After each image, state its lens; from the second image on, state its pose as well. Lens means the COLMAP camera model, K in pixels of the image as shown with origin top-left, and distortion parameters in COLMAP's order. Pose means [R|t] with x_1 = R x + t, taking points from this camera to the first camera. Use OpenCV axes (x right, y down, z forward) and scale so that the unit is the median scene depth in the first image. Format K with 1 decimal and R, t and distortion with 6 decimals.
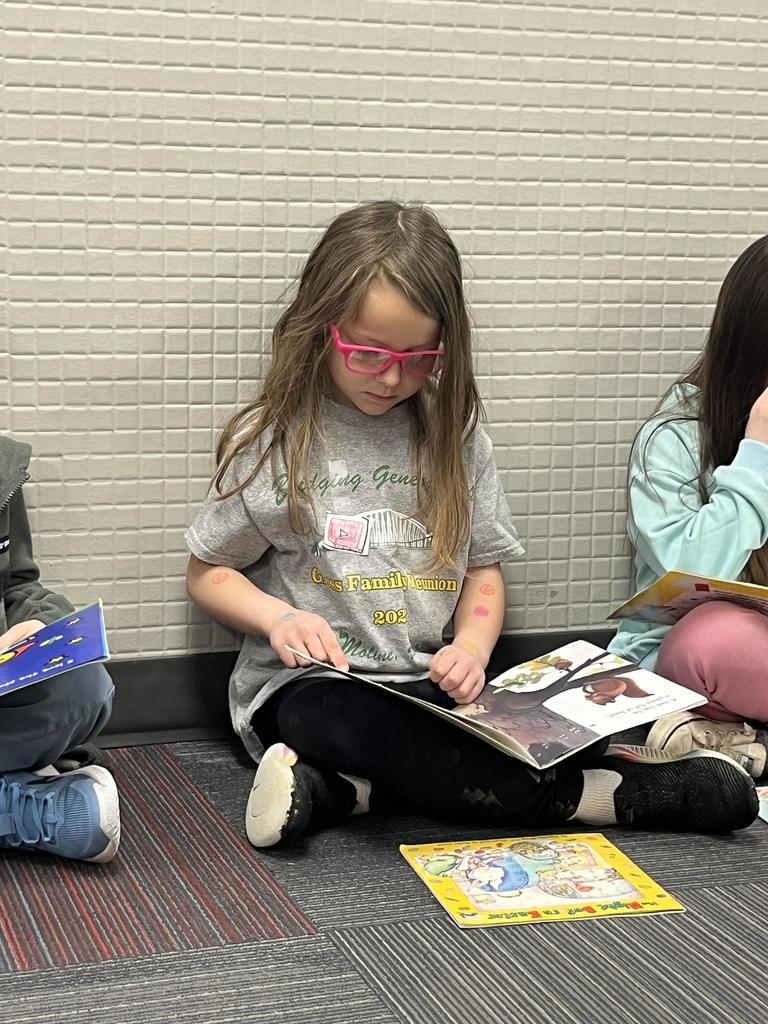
lens RADIAL K [[1833.7, 0, 384.0], [0, 1833.7, 512.0], [0, 0, 1]] dist [0.034233, -0.076979]
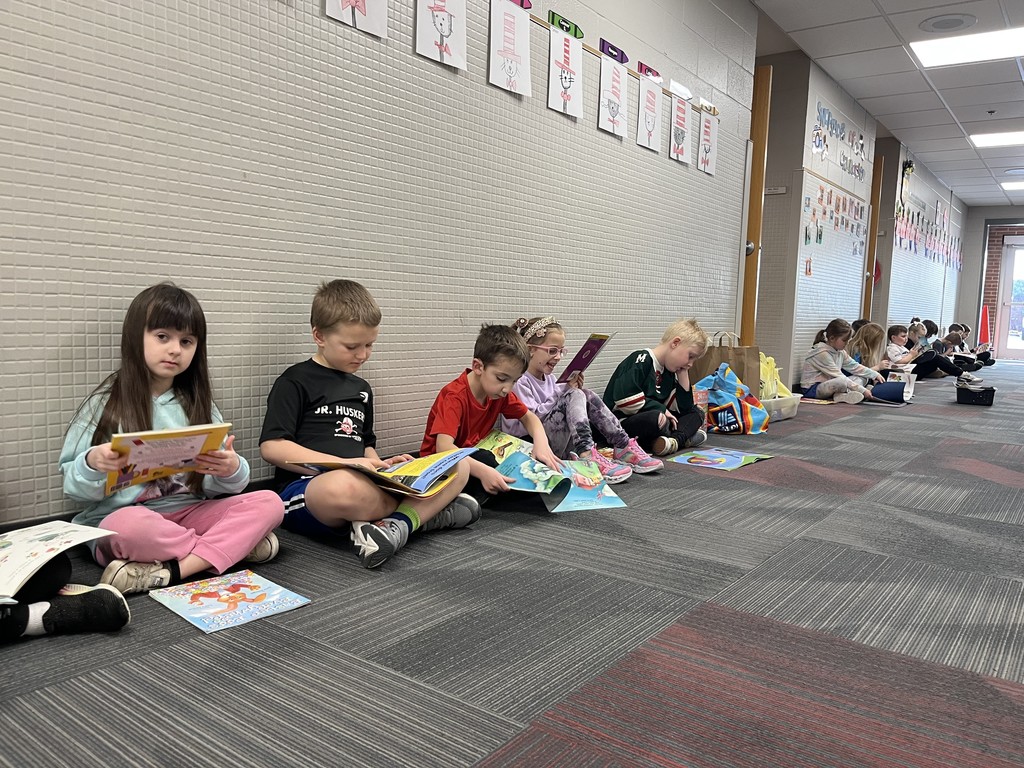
lens RADIAL K [[775.9, 0, 512.0], [0, 775.9, 384.0], [0, 0, 1]] dist [0.006963, 0.000677]
pose [[0.831296, -0.042478, 0.554205, 0.081943], [0.067031, 0.997460, -0.024092, -0.021155], [-0.551774, 0.057176, 0.832032, 0.150538]]
